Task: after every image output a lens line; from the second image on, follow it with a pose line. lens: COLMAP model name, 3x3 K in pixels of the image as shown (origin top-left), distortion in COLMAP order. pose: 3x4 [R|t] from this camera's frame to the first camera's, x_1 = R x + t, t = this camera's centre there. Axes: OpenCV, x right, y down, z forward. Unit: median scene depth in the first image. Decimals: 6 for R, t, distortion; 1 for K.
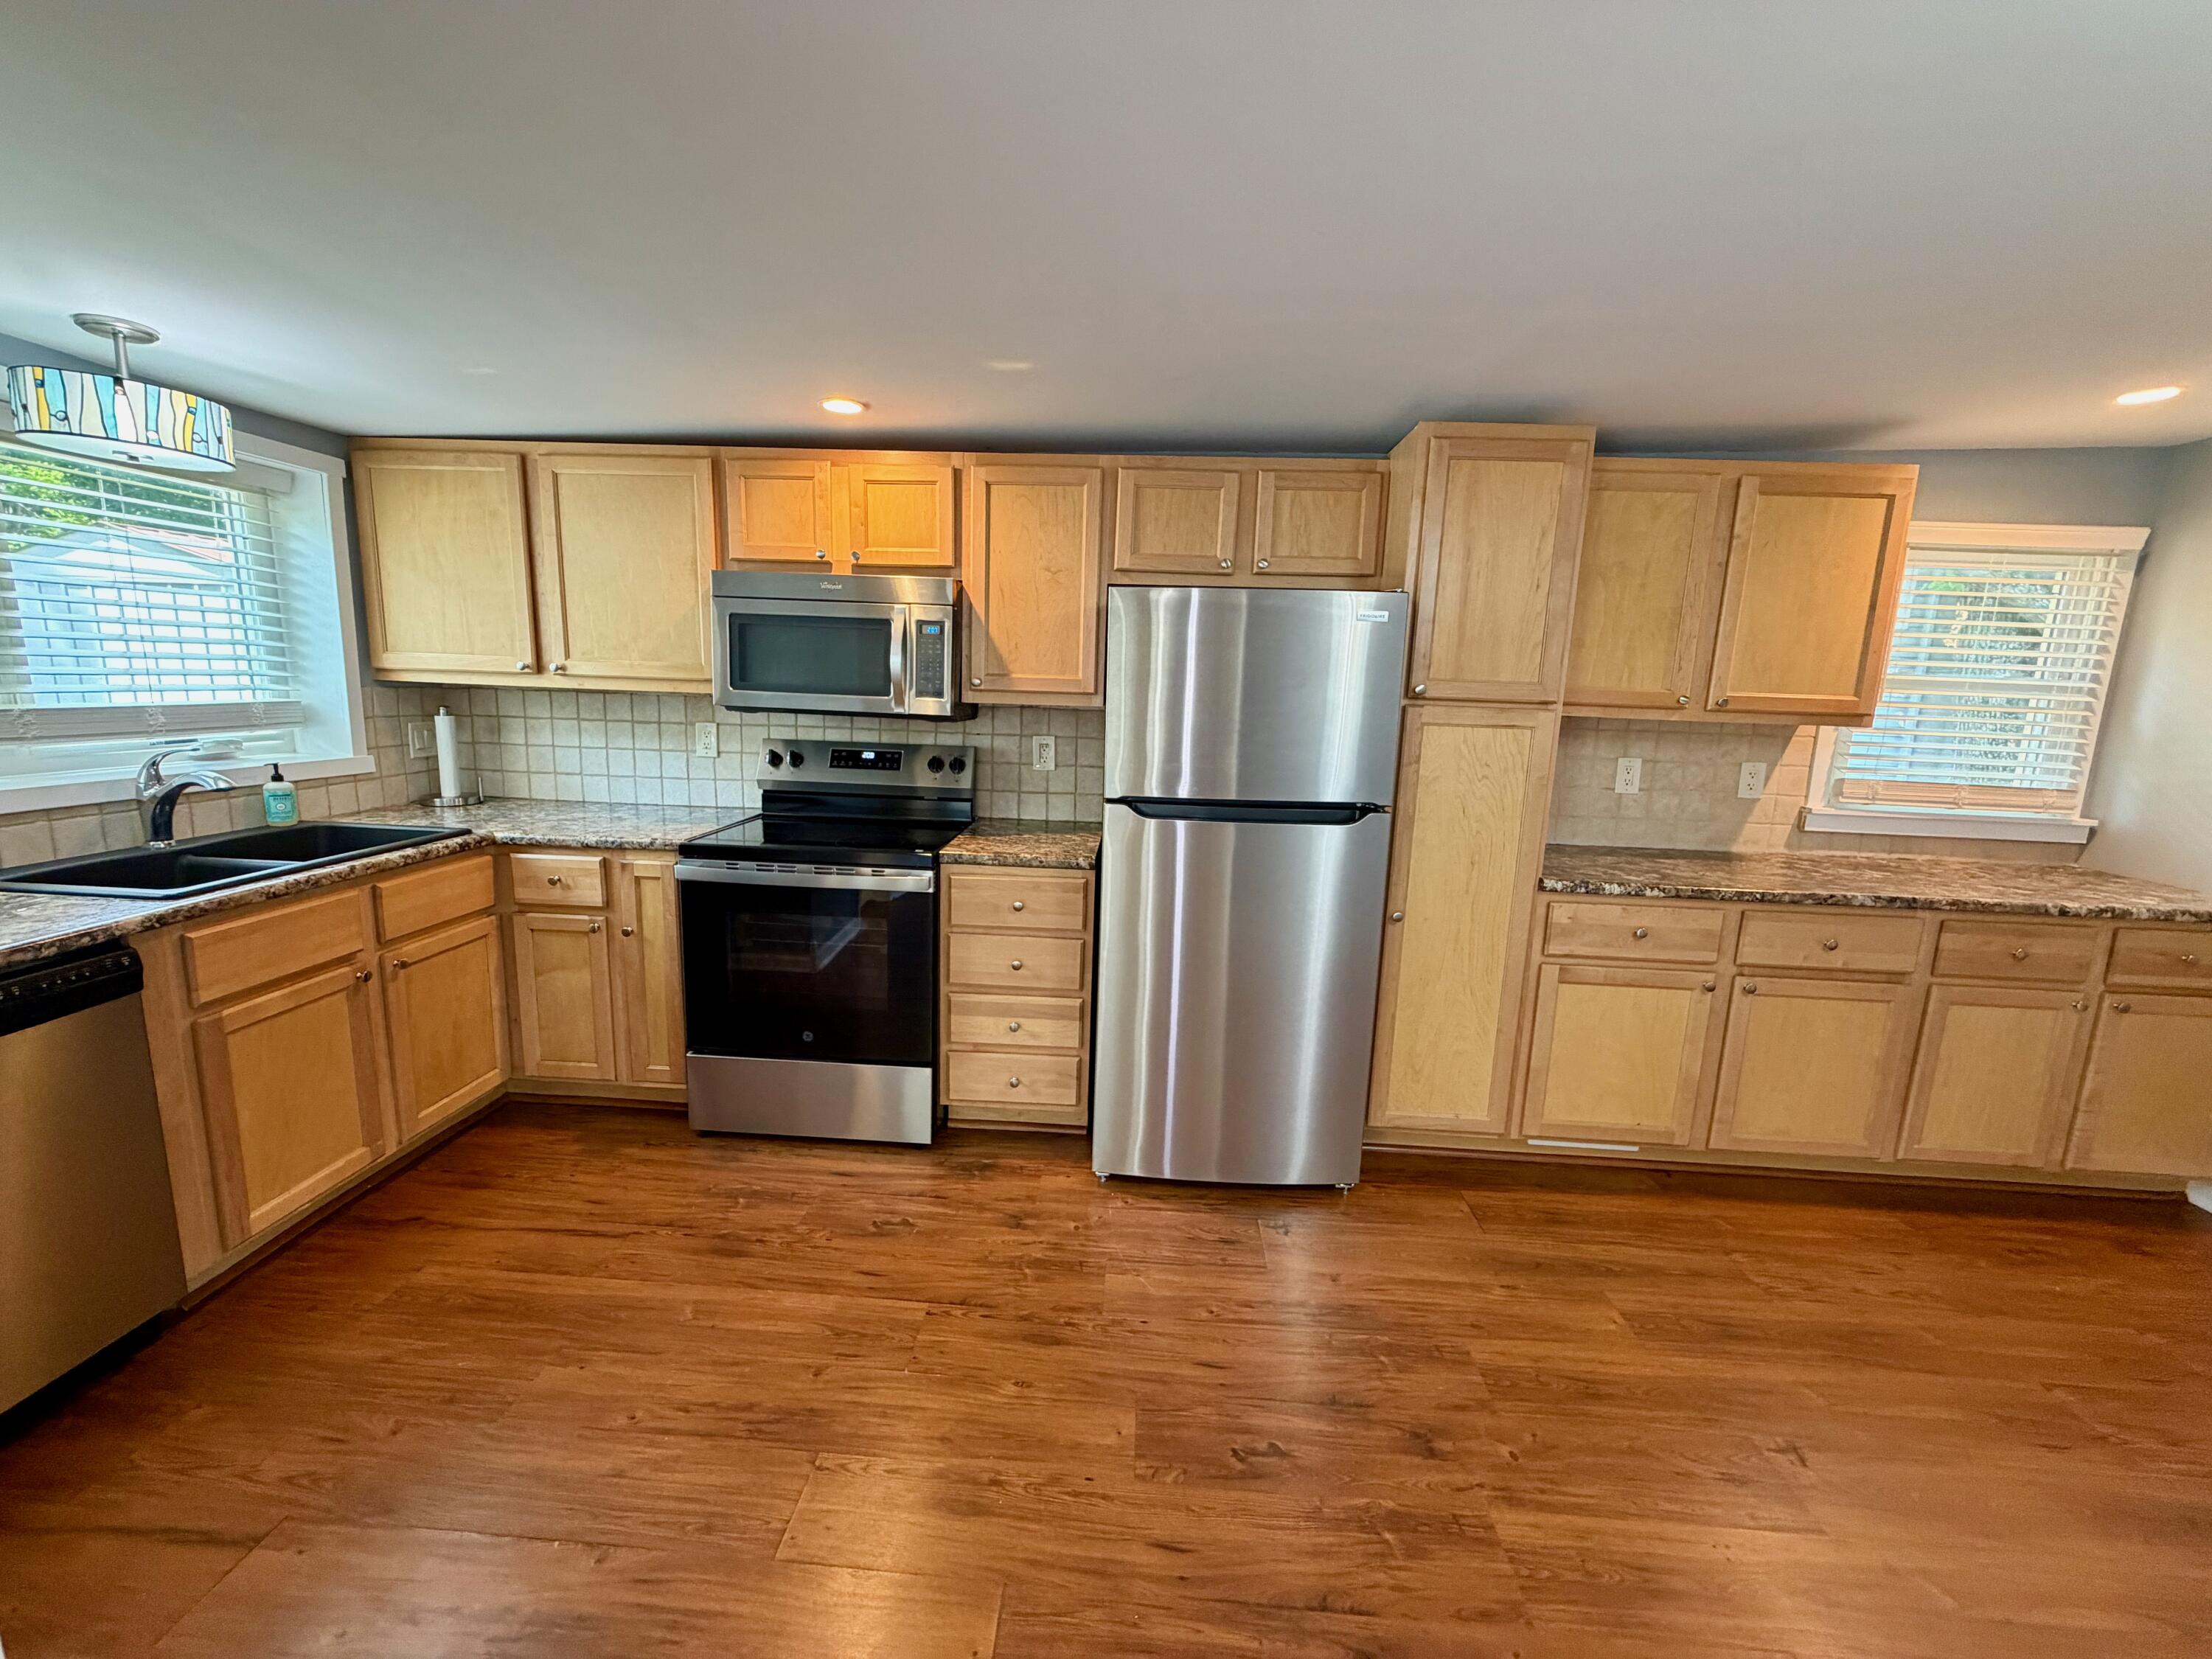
lens RADIAL K [[885.4, 0, 1101.3], [0, 885.4, 824.8], [0, 0, 1]] dist [0.000936, 0.000587]
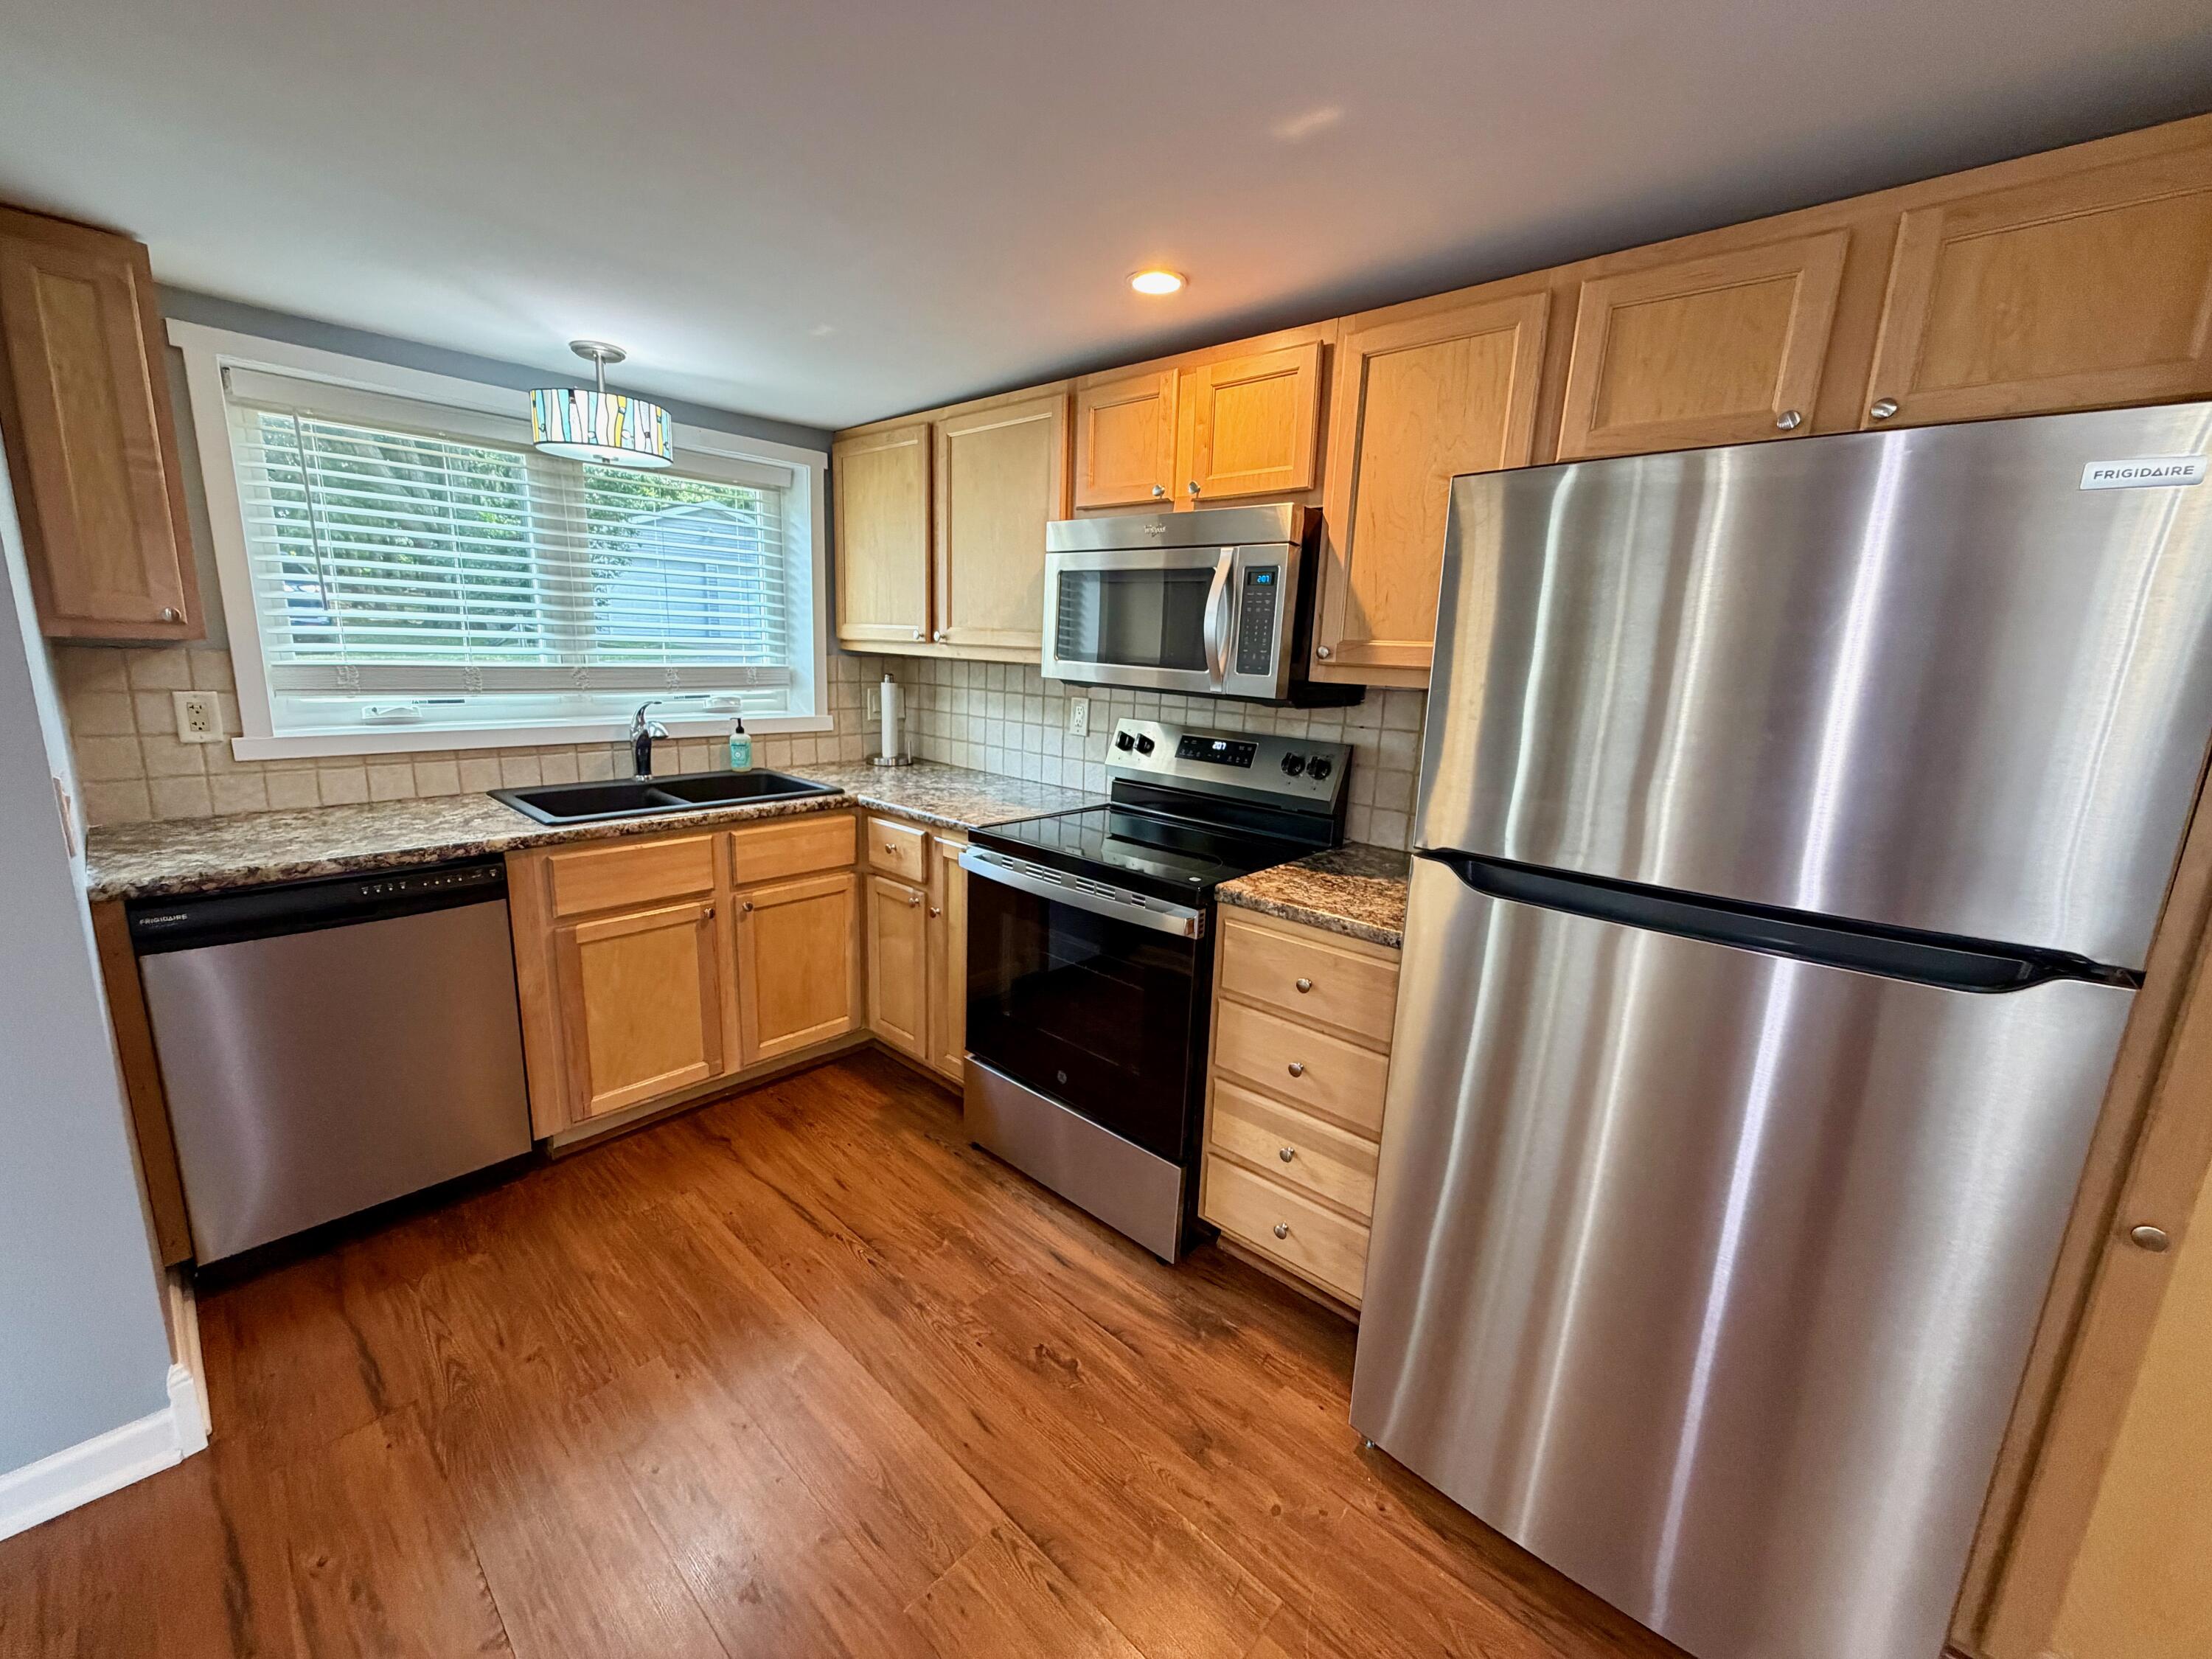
lens RADIAL K [[885.4, 0, 1098.1], [0, 885.4, 826.0], [0, 0, 1]] dist [0.000936, 0.000587]
pose [[0.773723, 0.125680, -0.620933, 0.186241], [-0.113877, 0.991751, 0.058836, -0.049186], [0.623205, 0.025187, 0.781653, 0.369375]]
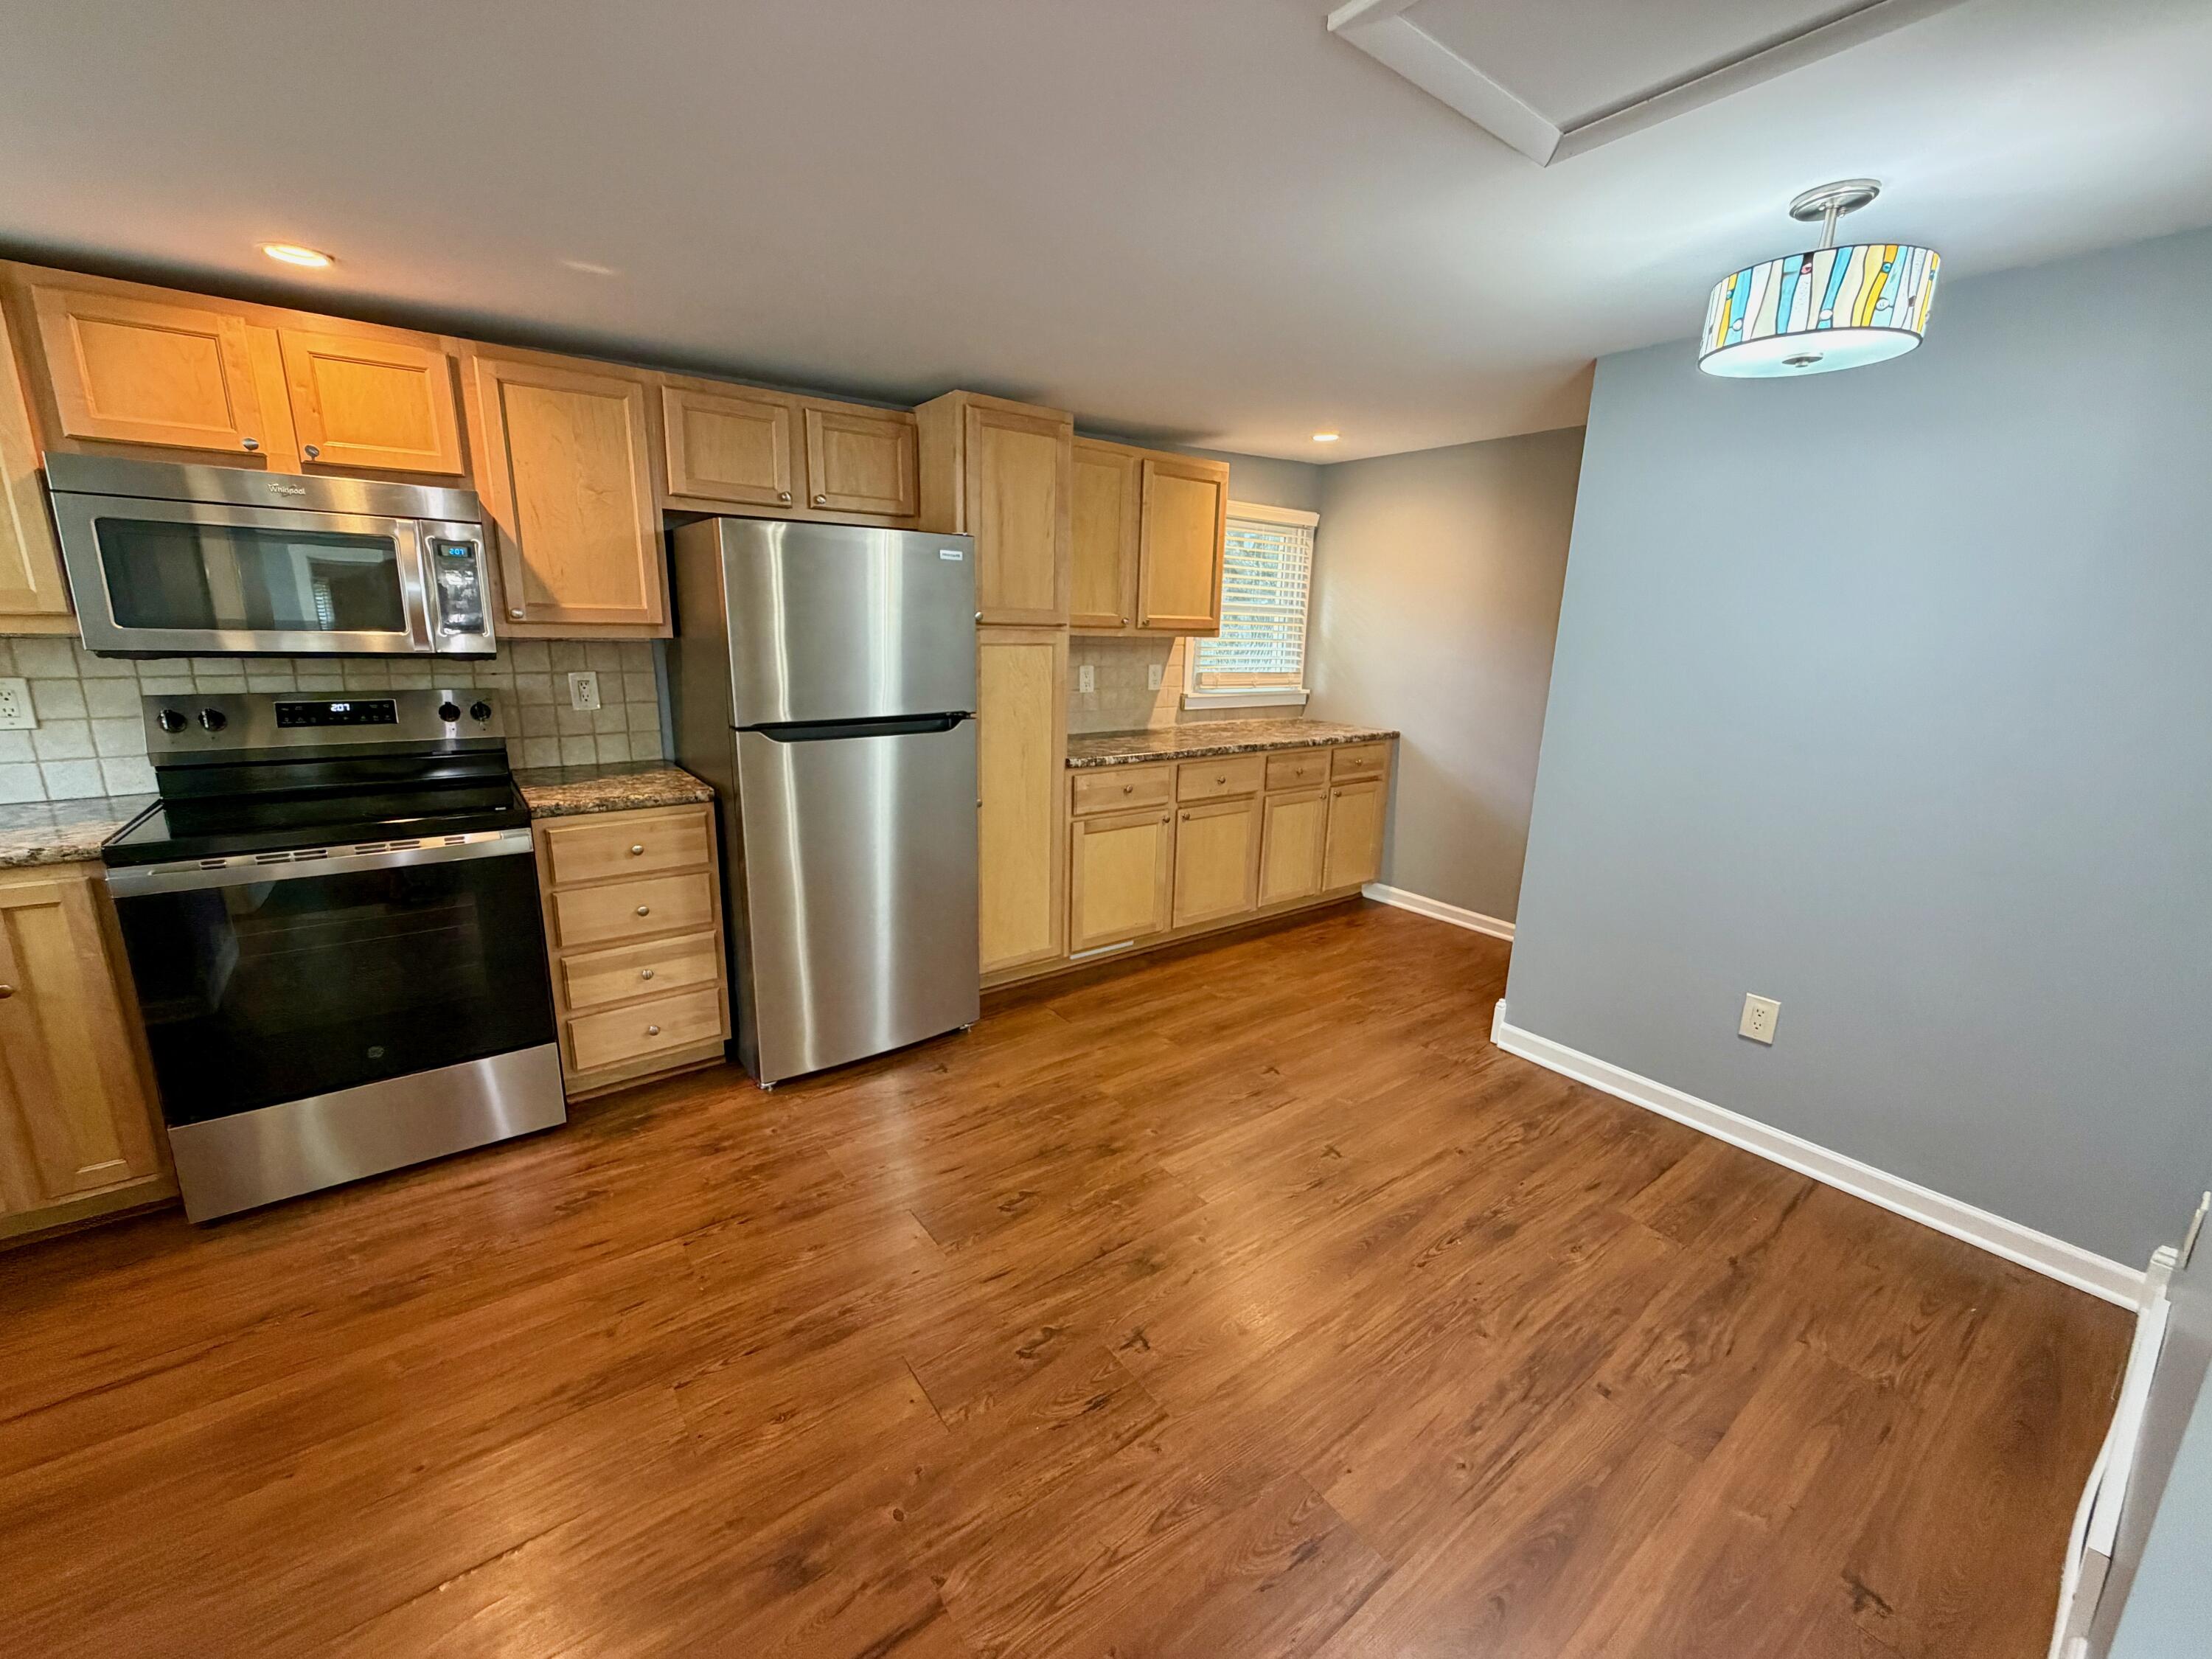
lens RADIAL K [[885.4, 0, 1103.6], [0, 885.4, 823.4], [0, 0, 1]] dist [0.000936, 0.000587]
pose [[0.765979, -0.158913, 0.622915, -0.297425], [0.106136, 0.986930, 0.121264, 0.000505], [-0.634043, -0.026772, 0.772834, -0.062575]]
